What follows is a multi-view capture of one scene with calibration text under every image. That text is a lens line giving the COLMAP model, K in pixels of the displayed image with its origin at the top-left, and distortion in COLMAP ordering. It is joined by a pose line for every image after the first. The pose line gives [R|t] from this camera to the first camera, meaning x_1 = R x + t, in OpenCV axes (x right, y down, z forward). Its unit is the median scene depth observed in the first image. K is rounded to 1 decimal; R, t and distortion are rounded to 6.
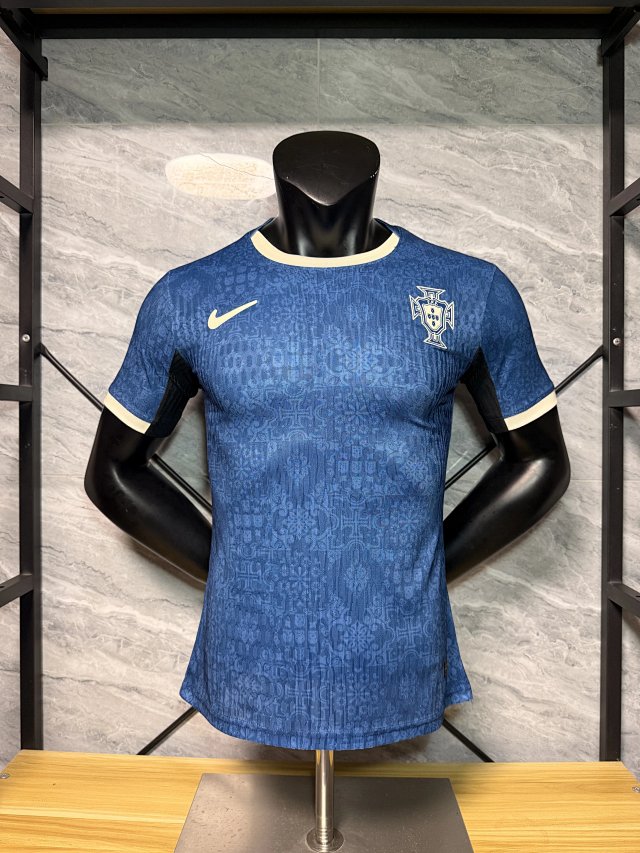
lens RADIAL K [[648.8, 0, 321.3], [0, 648.8, 427.0], [0, 0, 1]] dist [0.012388, -0.007296]
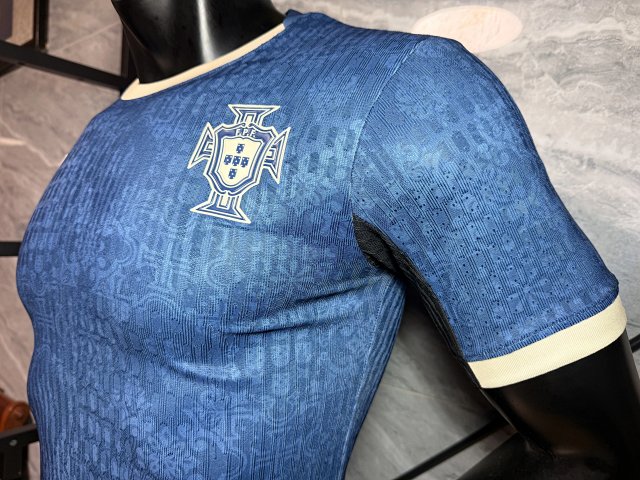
lens RADIAL K [[486.8, 0, 325.9], [0, 486.8, 236.1], [0, 0, 1]] dist [0.012388, -0.007296]
pose [[0.803124, 0.032786, -0.594909, 0.334359], [-0.043918, 0.999026, -0.004231, -0.080633], [0.594191, 0.029525, 0.803782, 0.532147]]
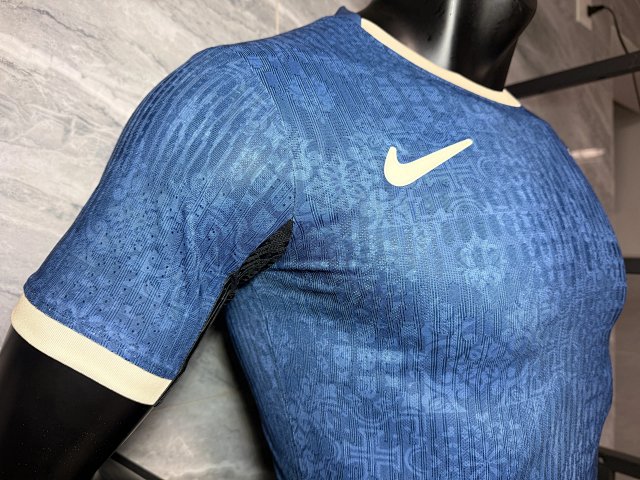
lens RADIAL K [[486.8, 0, 318.0], [0, 486.8, 230.5], [0, 0, 1]] dist [0.012388, -0.007296]
pose [[0.749393, 0.000081, 0.662125, -0.338156], [0.020821, 0.999503, -0.023688, -0.080569], [-0.661798, 0.031538, 0.749019, 0.561908]]
